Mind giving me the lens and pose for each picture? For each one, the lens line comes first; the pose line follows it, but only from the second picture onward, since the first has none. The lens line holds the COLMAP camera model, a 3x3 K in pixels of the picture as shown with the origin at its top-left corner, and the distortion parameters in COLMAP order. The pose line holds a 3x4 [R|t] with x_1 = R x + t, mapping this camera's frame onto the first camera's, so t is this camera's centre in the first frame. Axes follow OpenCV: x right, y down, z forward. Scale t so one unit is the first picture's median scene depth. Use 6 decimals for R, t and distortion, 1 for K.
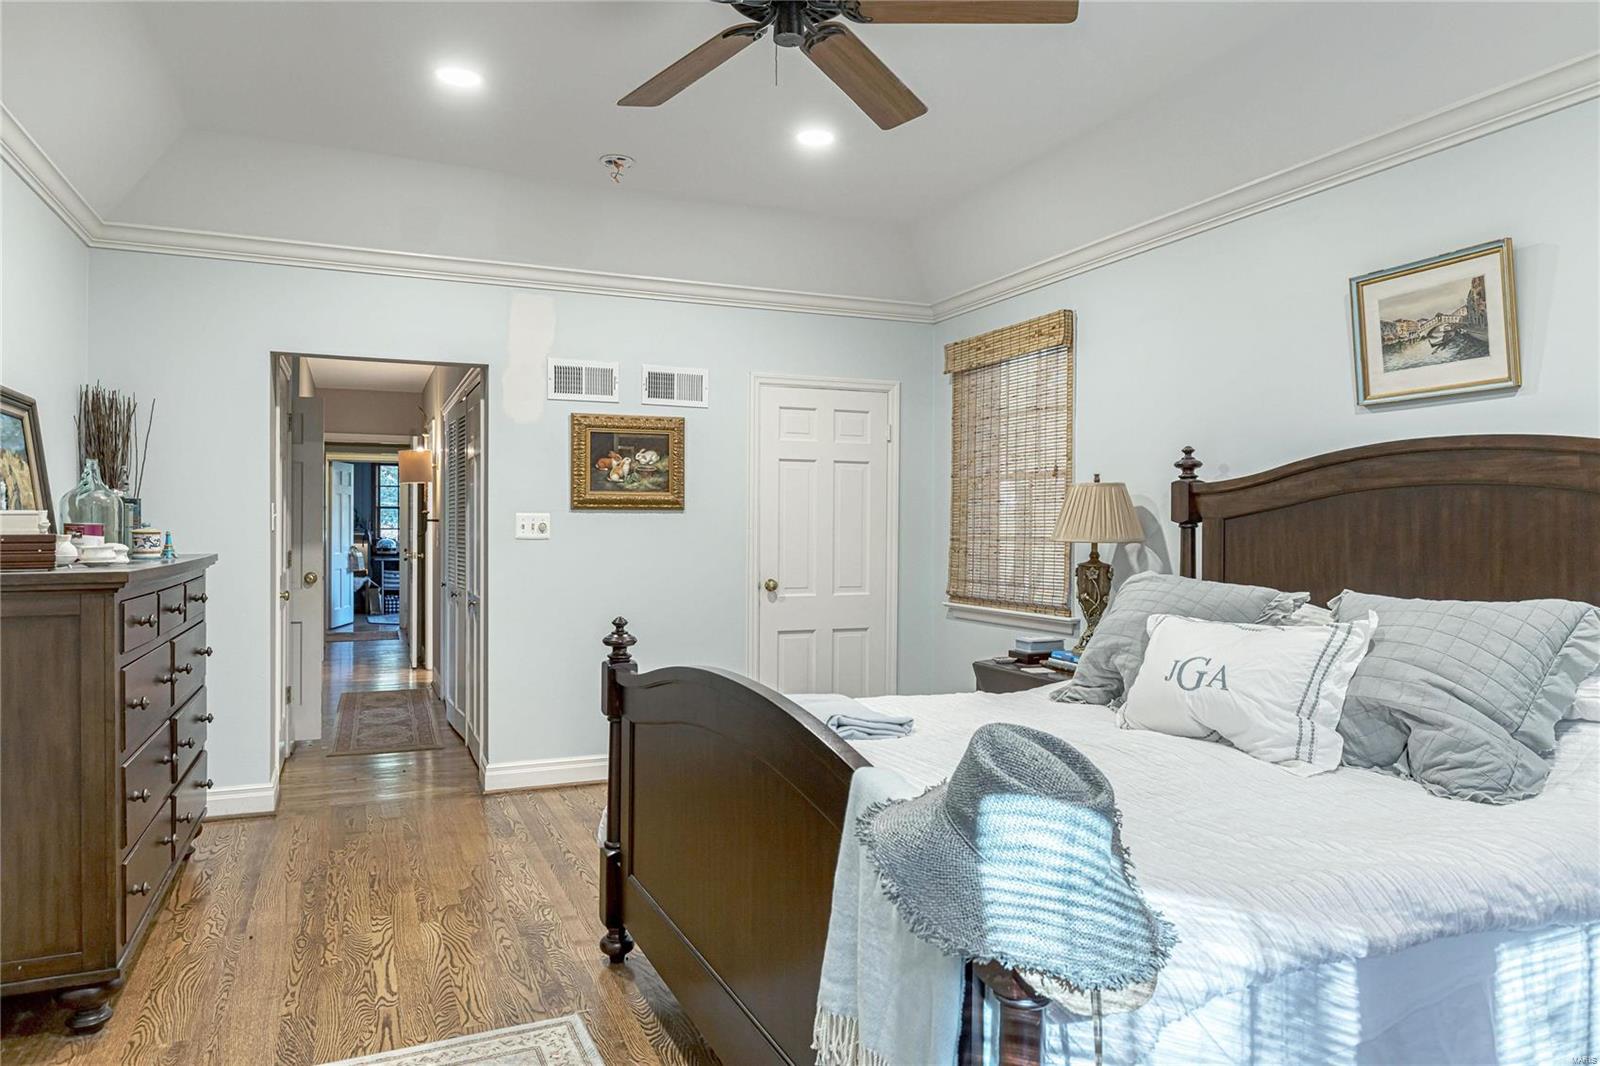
lens RADIAL K [[1056.7, 0, 818.2], [0, 1056.7, 536.5], [0, 0, 1]] dist [0.003911, -0.000212]
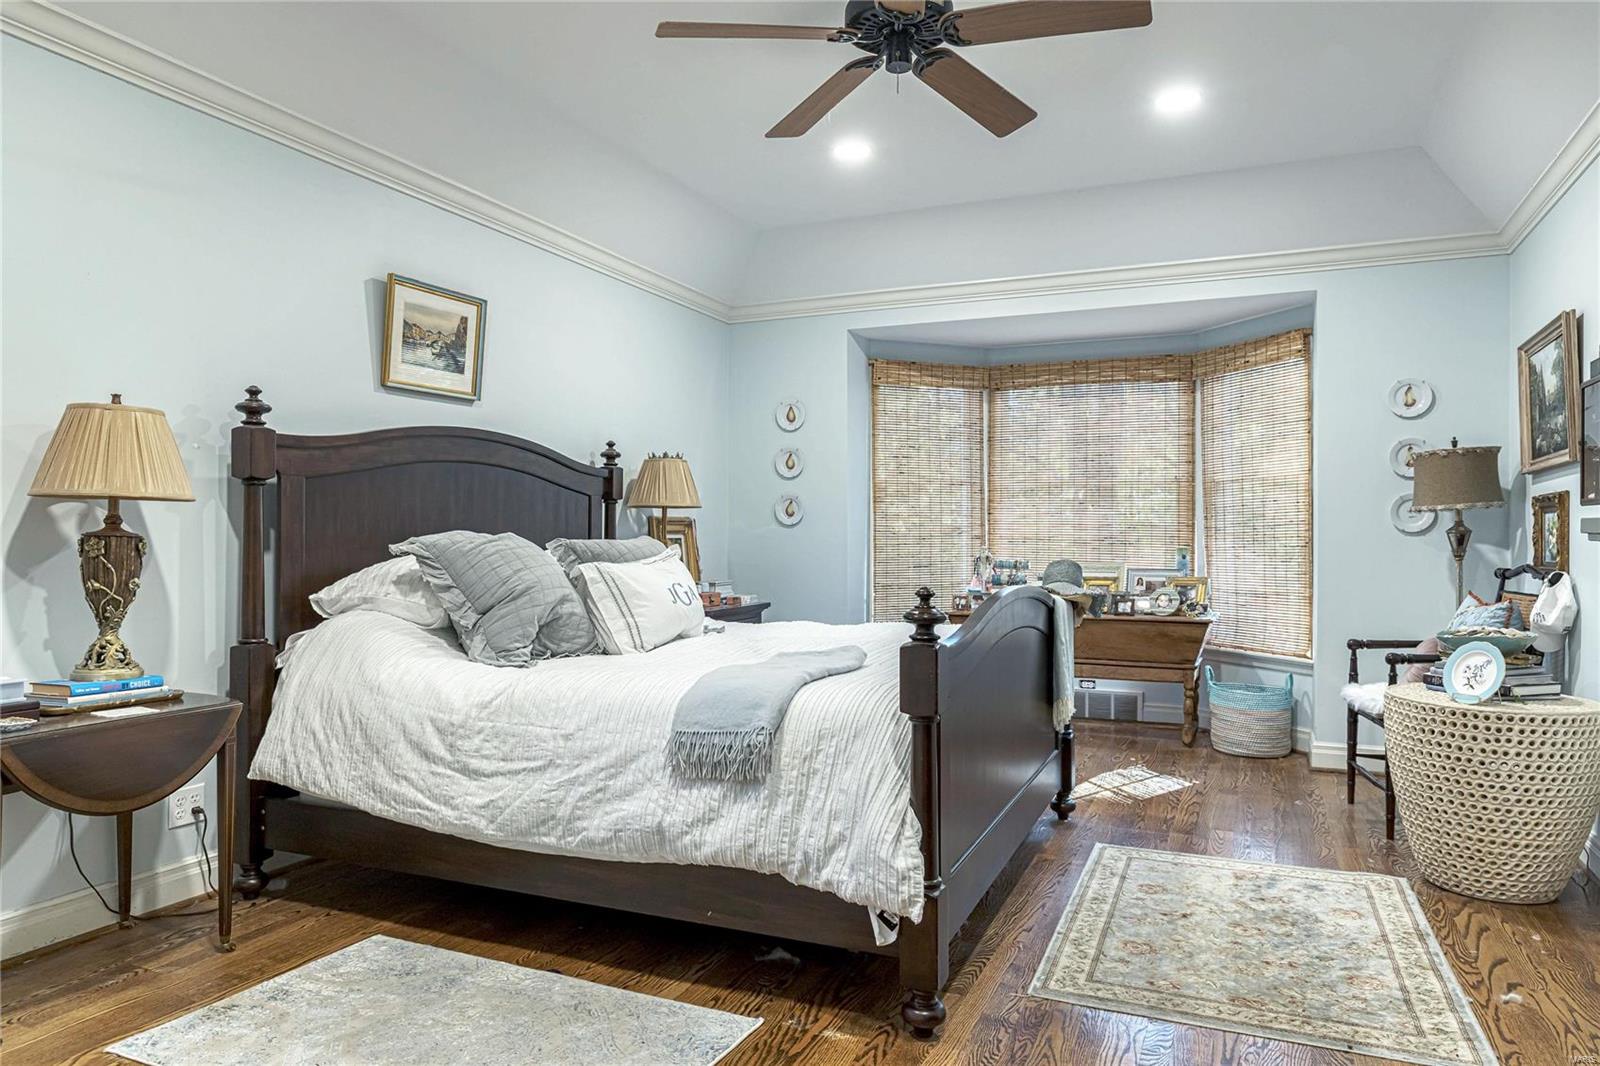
lens RADIAL K [[1056.7, 0, 818.2], [0, 1056.7, 536.5], [0, 0, 1]] dist [0.003911, -0.000212]
pose [[-0.687300, -0.001961, 0.726371, -0.680545], [0.006159, 0.999945, 0.008528, 0.034256], [-0.726348, 0.010335, -0.687250, 1.551210]]
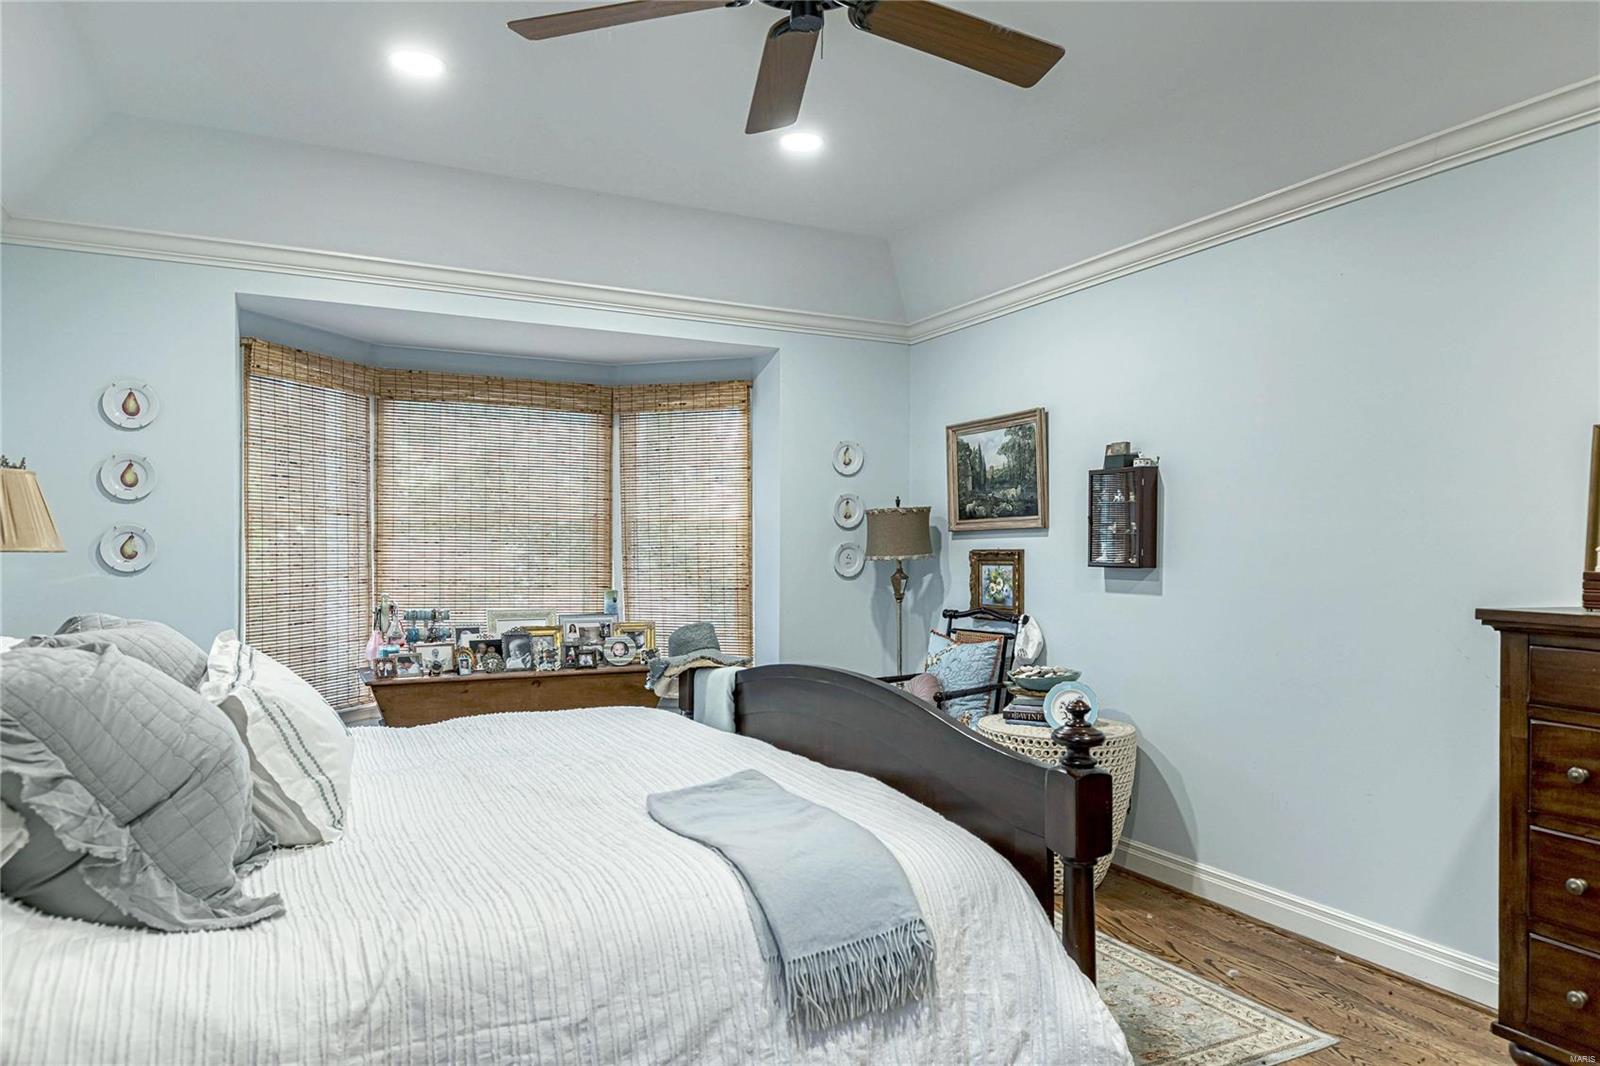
lens RADIAL K [[1056.7, 0, 818.2], [0, 1056.7, 536.5], [0, 0, 1]] dist [0.003911, -0.000212]
pose [[-0.996921, -0.007870, -0.078016, 0.002264], [-0.007938, 0.999968, 0.000558, -0.018096], [0.078009, 0.001175, -0.996952, 1.592630]]
